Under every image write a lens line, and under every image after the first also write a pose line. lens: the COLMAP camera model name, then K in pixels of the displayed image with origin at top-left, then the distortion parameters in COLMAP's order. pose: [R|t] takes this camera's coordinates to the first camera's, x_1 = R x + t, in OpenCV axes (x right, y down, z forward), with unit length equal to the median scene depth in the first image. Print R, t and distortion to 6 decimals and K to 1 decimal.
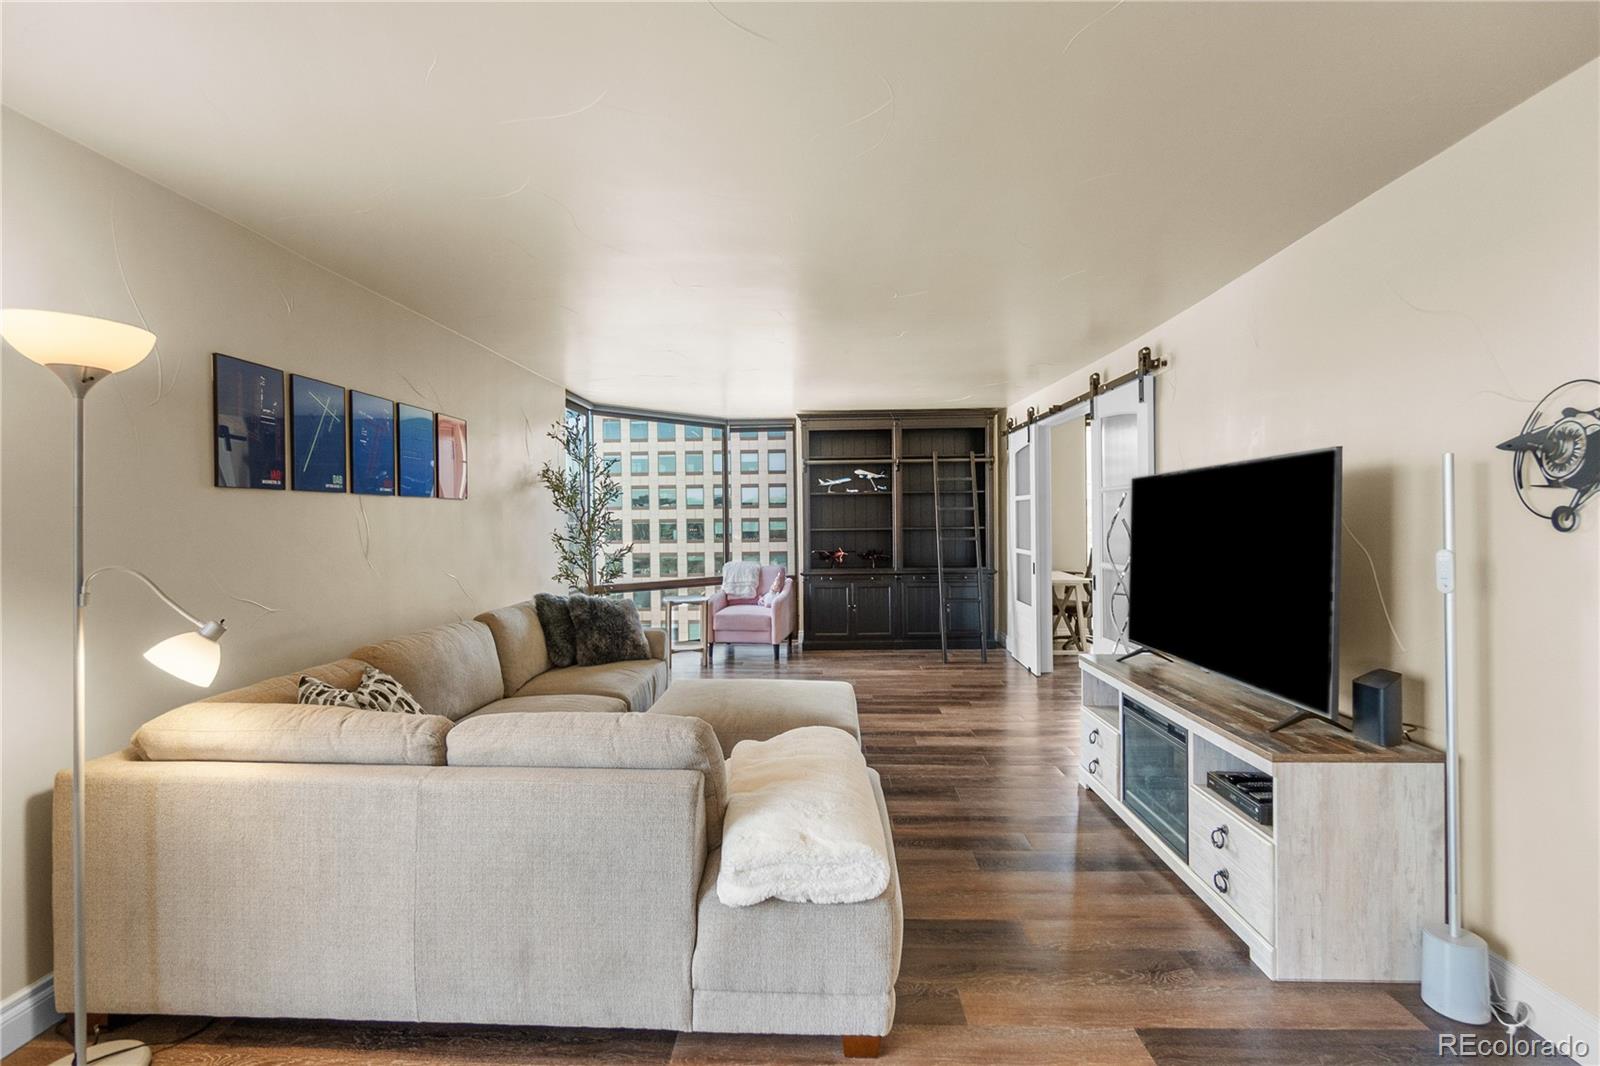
lens RADIAL K [[704.5, 0, 800.7], [0, 704.5, 529.2], [0, 0, 1]] dist [-0.002568, 0.000017]
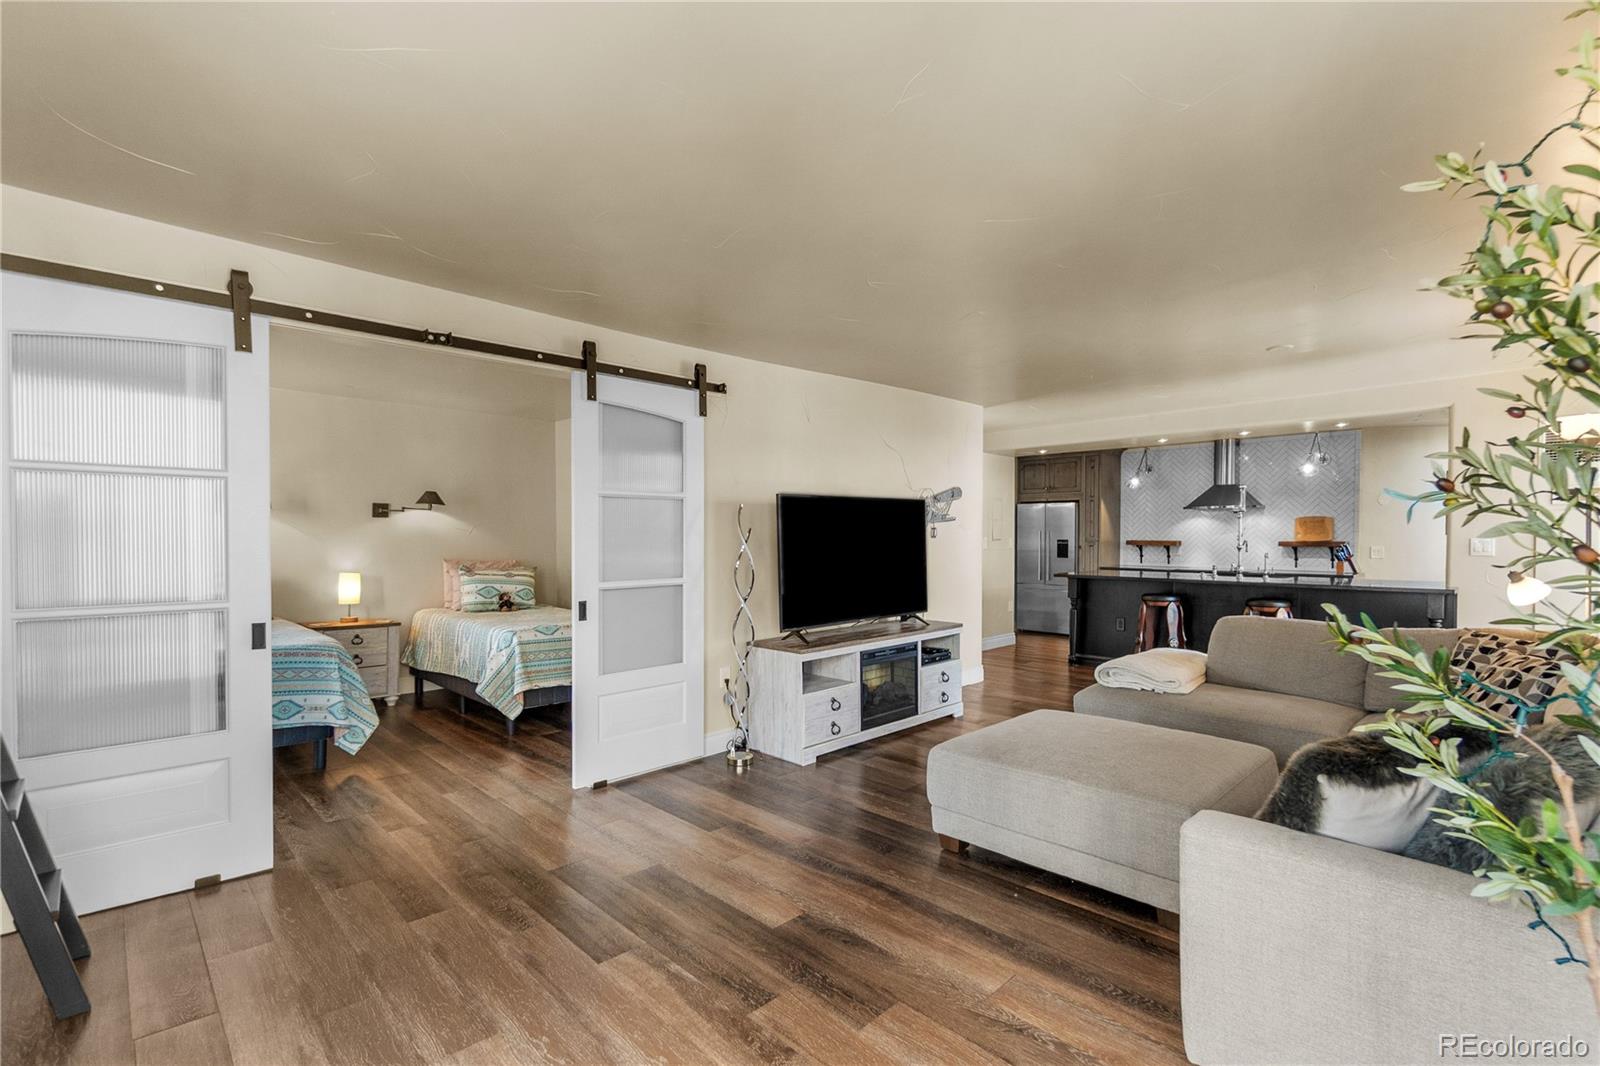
lens RADIAL K [[725.4, 0, 800.8], [0, 725.4, 543.1], [0, 0, 1]] dist [0.004377, 0.000392]
pose [[-0.717688, 0.004456, 0.696351, -0.367183], [0.020347, 0.999687, 0.014573, -0.005524], [-0.696068, 0.024627, -0.717554, 1.685972]]
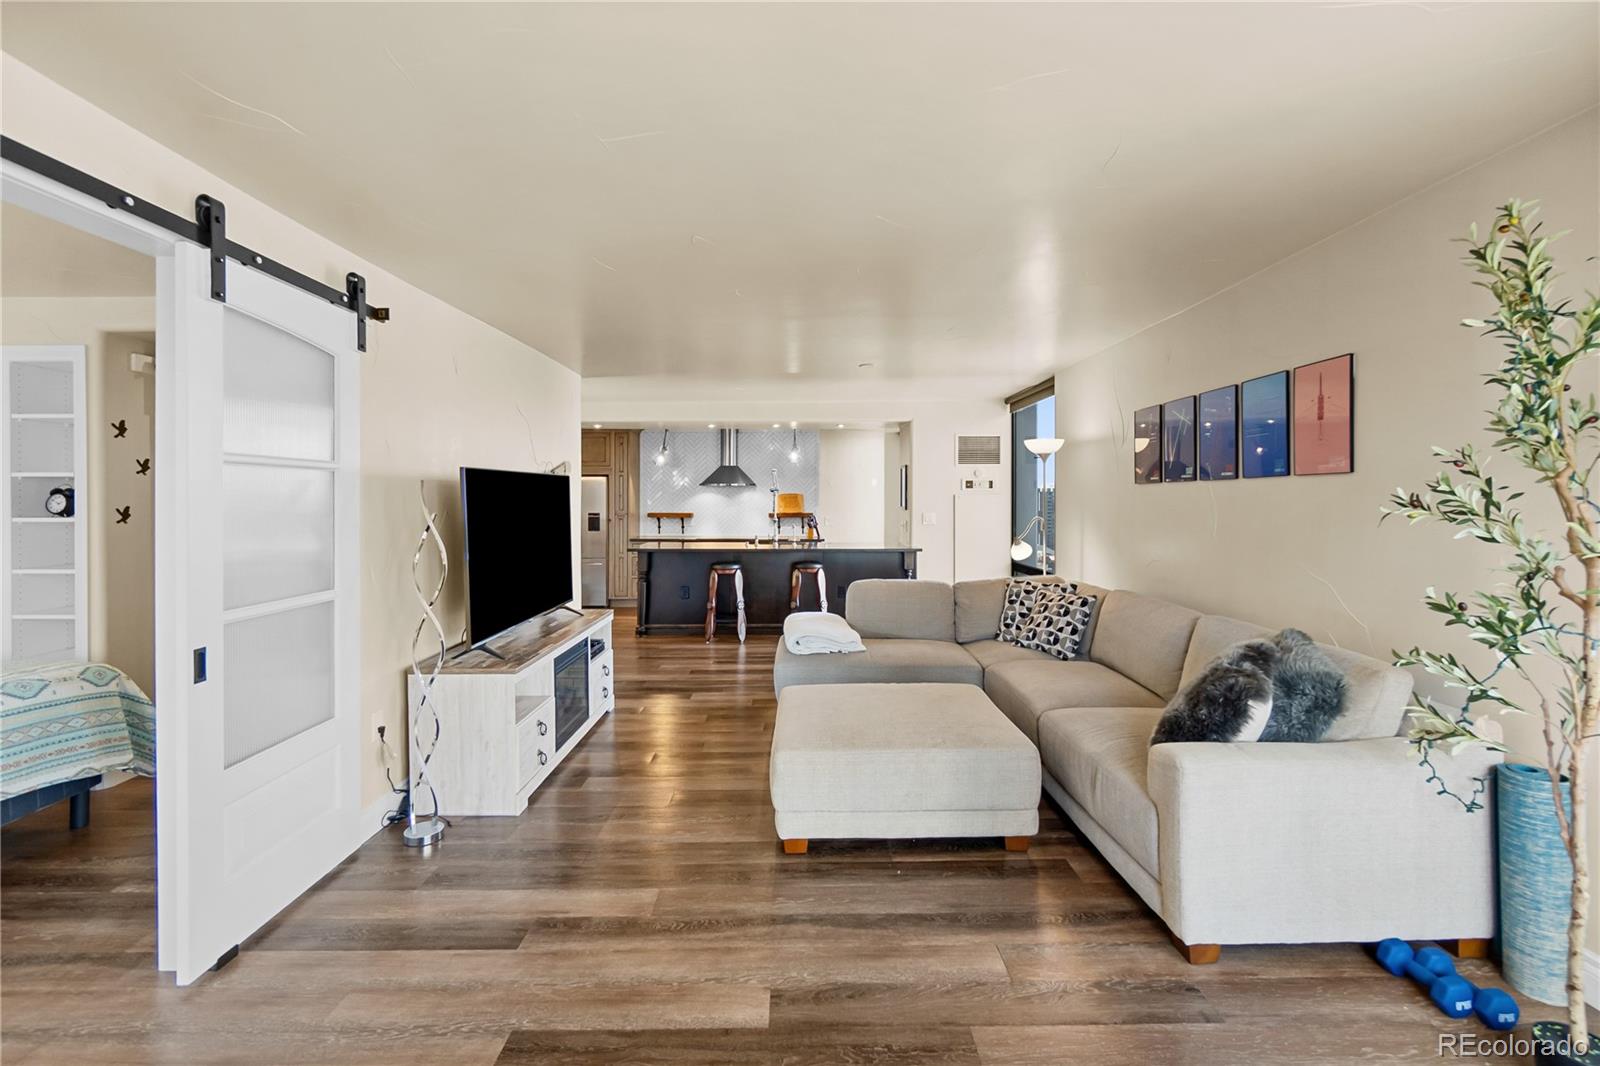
lens RADIAL K [[704.5, 0, 793.3], [0, 704.5, 503.4], [0, 0, 1]] dist [-0.002568, 0.000017]
pose [[-0.999533, 0.013208, -0.027564, 0.072168], [0.012660, 0.999720, 0.019990, -0.035297], [0.027820, 0.019631, -0.999420, 1.739818]]
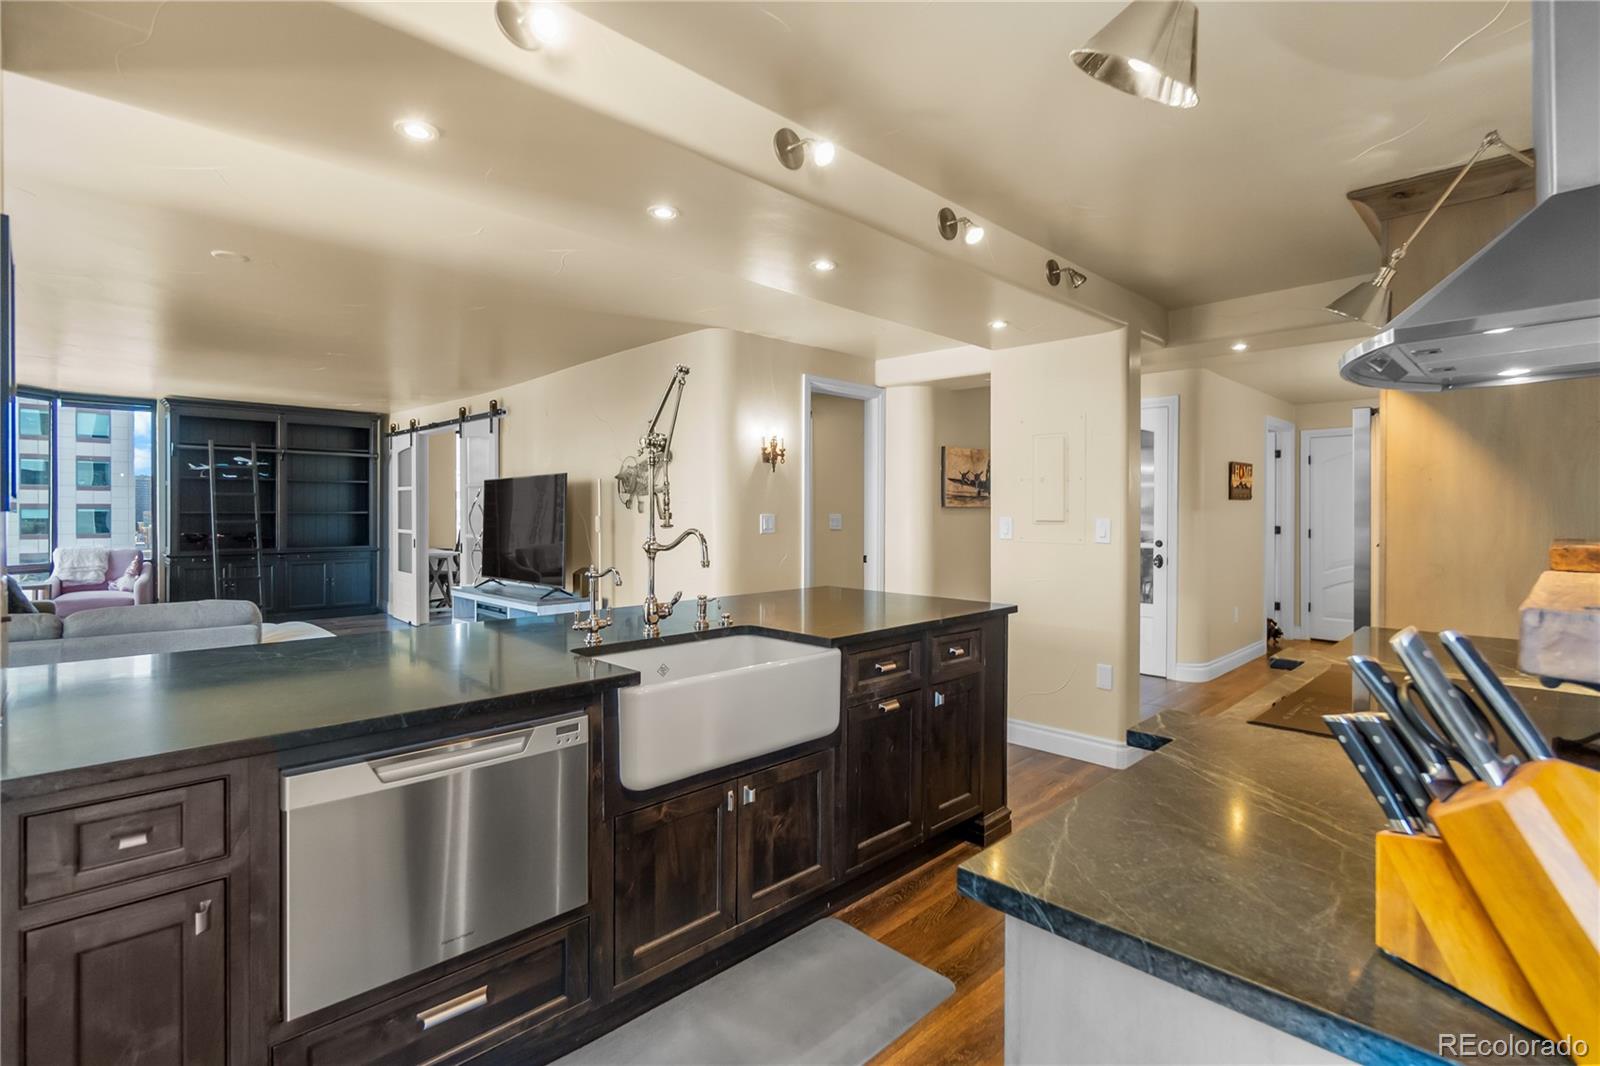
lens RADIAL K [[754.2, 0, 800.9], [0, 754.2, 517.7], [0, 0, 1]] dist [-0.004197, -0.001947]
pose [[0.684724, 0.009063, 0.728746, -0.296655], [-0.002548, 0.999946, -0.010042, 0.031209], [-0.728798, 0.005019, 0.684711, -0.719661]]
